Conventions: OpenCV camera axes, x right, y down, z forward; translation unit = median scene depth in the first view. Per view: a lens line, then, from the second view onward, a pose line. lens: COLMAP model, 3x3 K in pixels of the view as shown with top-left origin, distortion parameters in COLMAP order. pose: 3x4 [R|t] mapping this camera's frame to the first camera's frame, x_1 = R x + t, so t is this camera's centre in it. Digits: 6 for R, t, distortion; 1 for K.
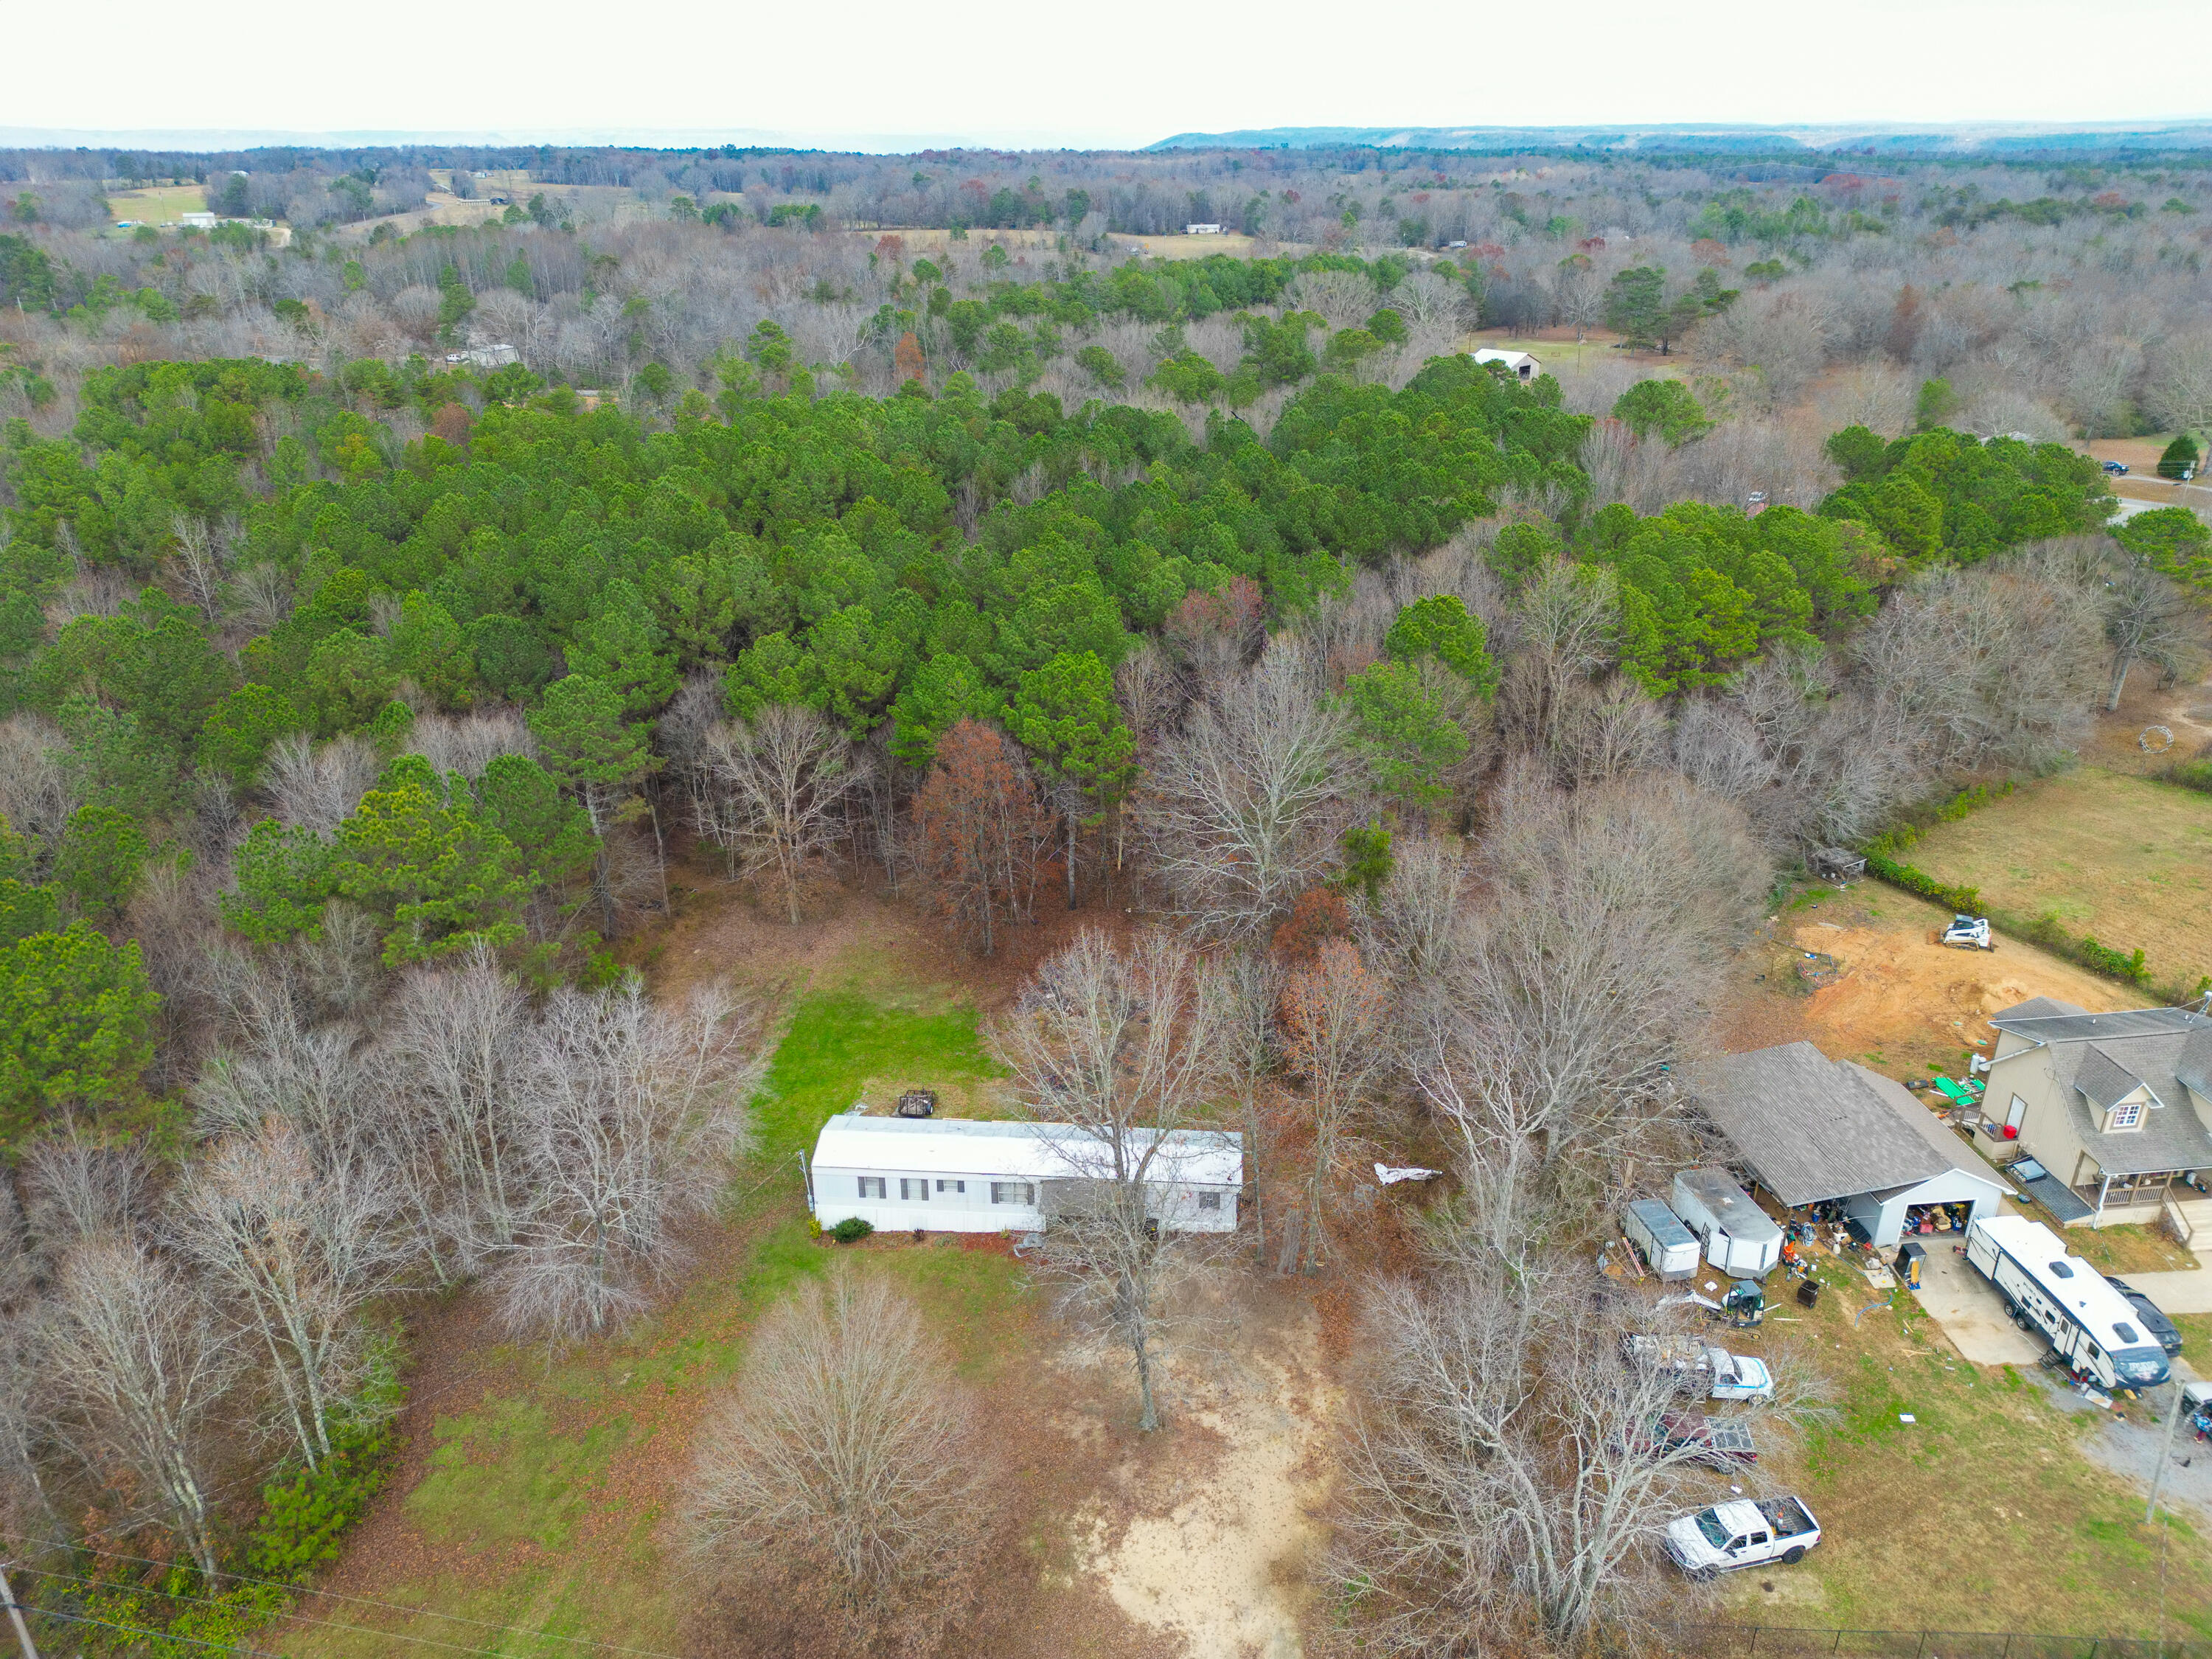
lens RADIAL K [[1538.0, 0, 1114.9], [0, 1538.0, 834.3], [0, 0, 1]] dist [0.105298, -0.083498]
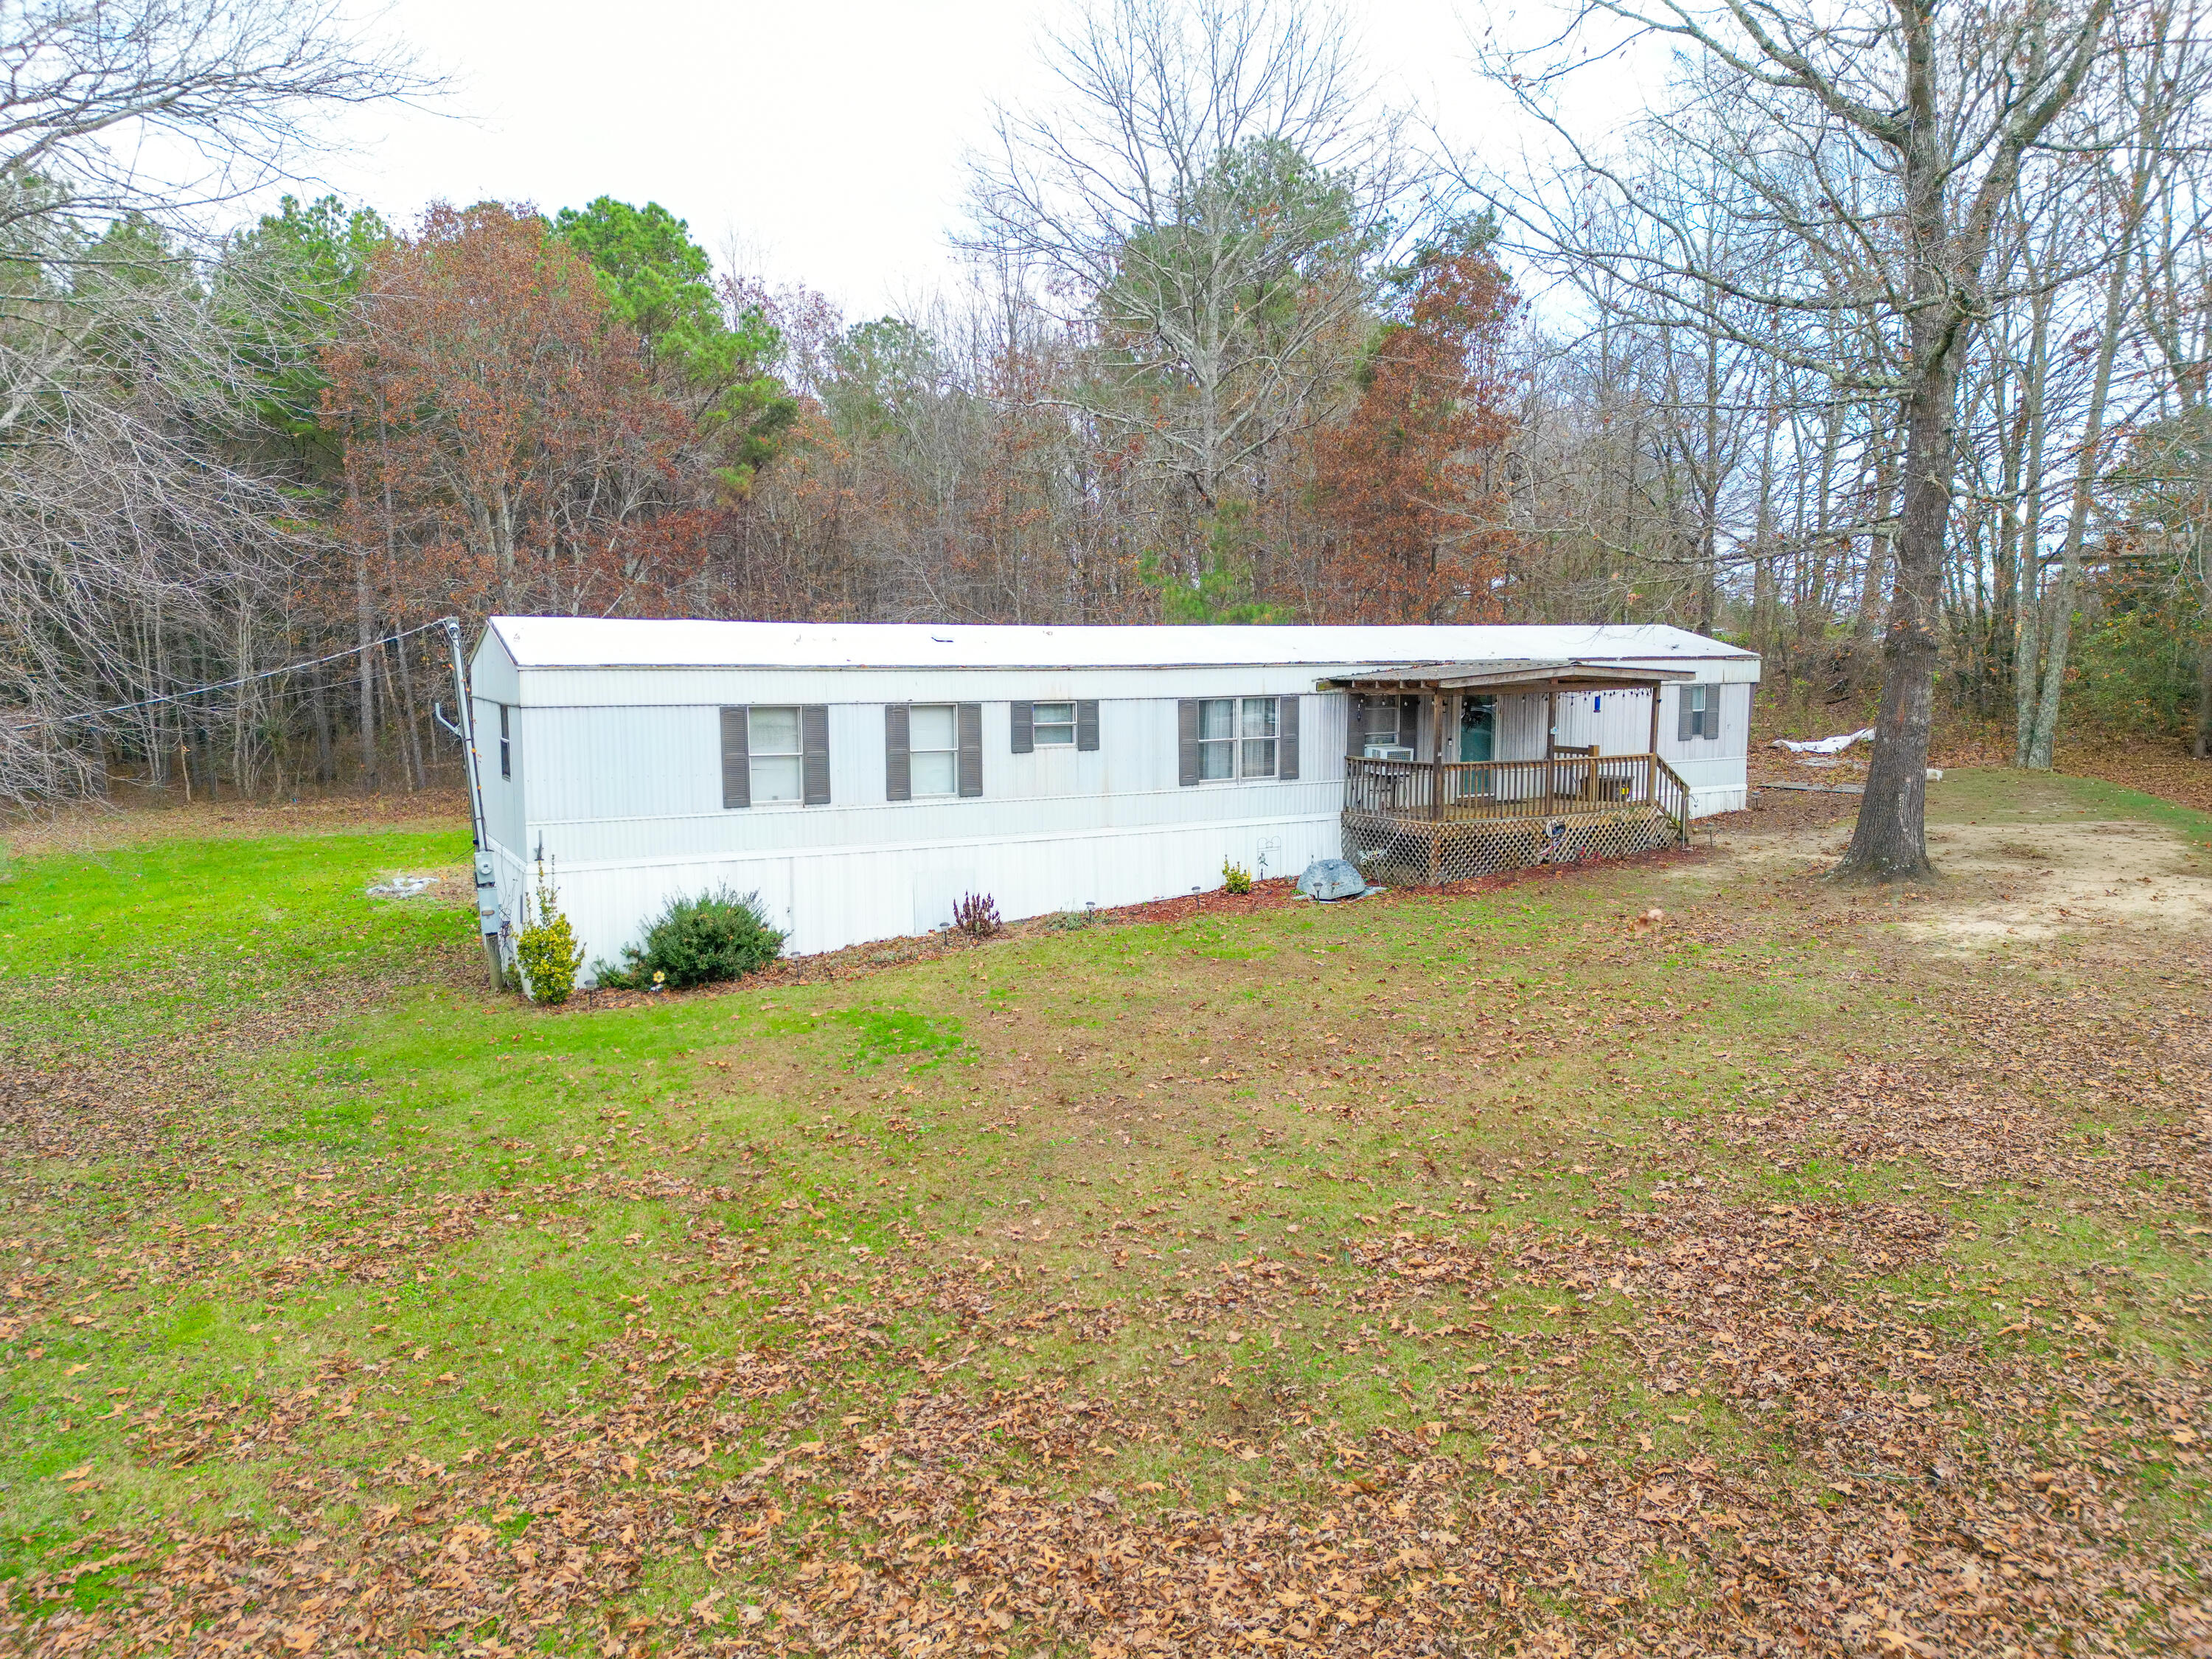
lens RADIAL K [[1538.0, 0, 1114.9], [0, 1538.0, 834.3], [0, 0, 1]] dist [0.105298, -0.083498]
pose [[0.842299, -0.058014, 0.535879, -0.289785], [0.234031, 0.934952, -0.266634, 0.377095], [-0.485553, 0.349998, 0.801086, 0.908709]]
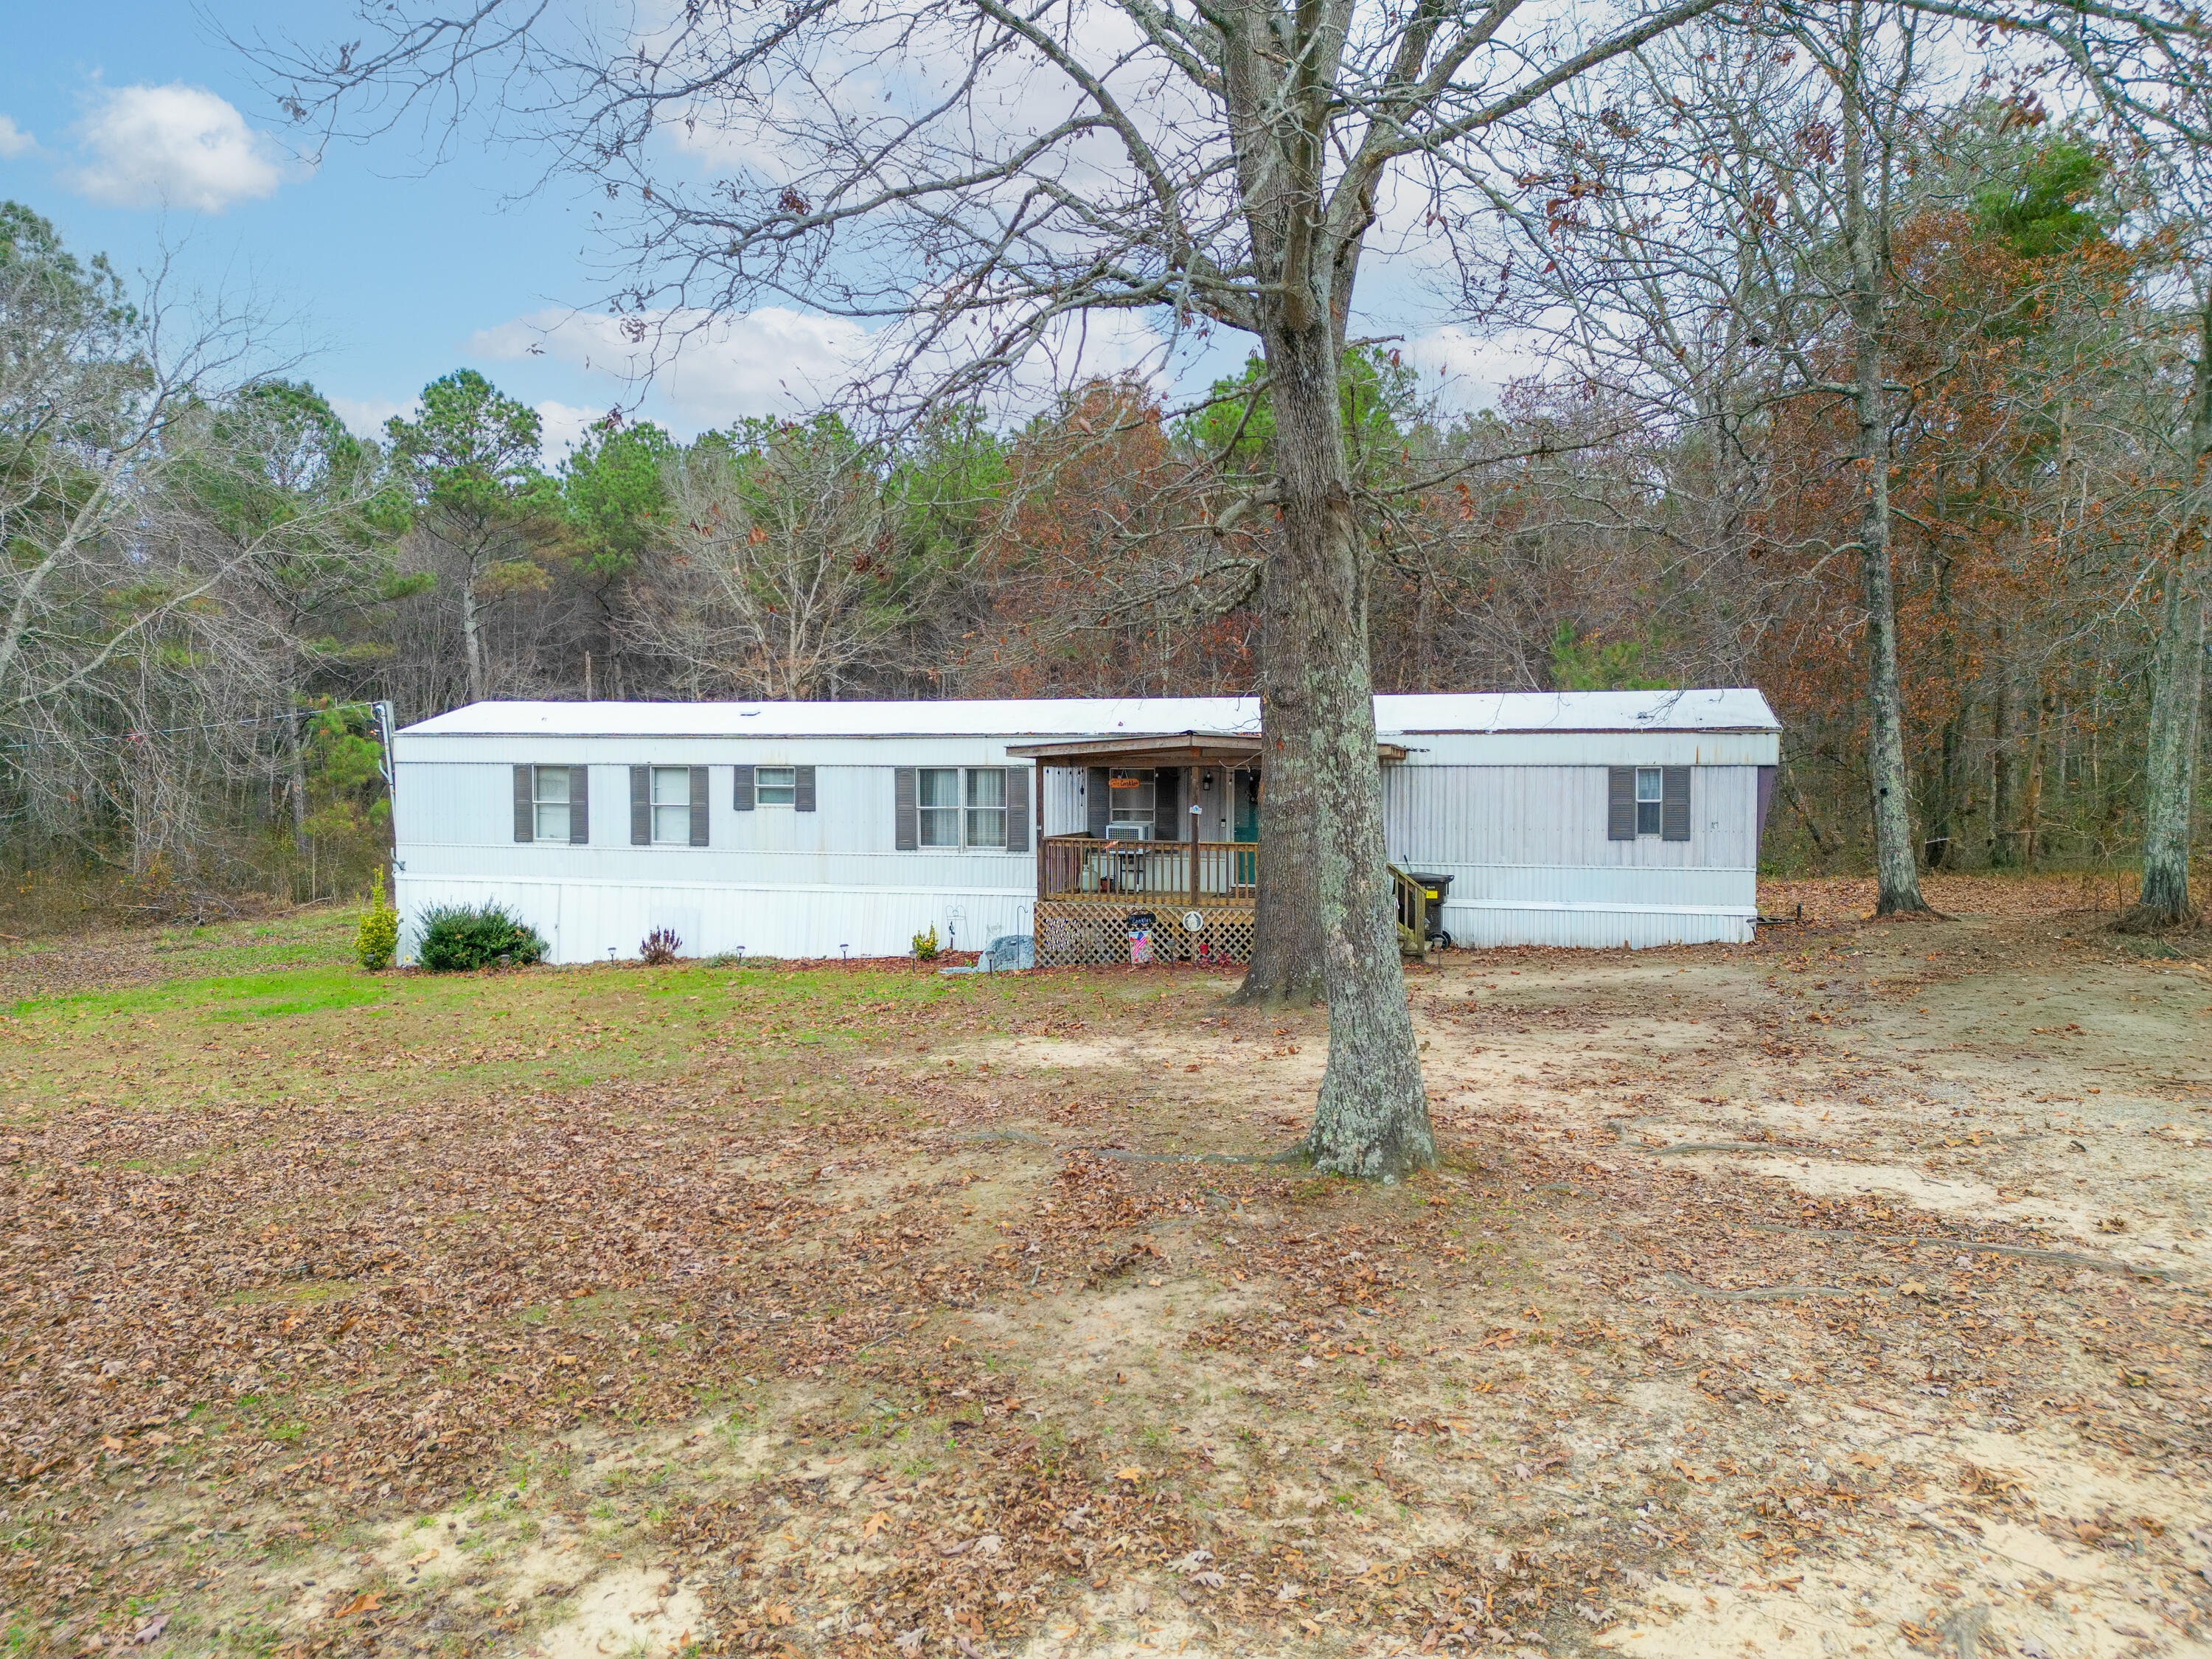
lens RADIAL K [[1538.0, 0, 1114.9], [0, 1538.0, 834.3], [0, 0, 1]] dist [0.105298, -0.083498]
pose [[0.981120, 0.016881, -0.192663, 0.025479], [-0.085235, 0.931962, -0.352394, 0.397624], [0.173606, 0.362163, 0.915805, 0.851620]]
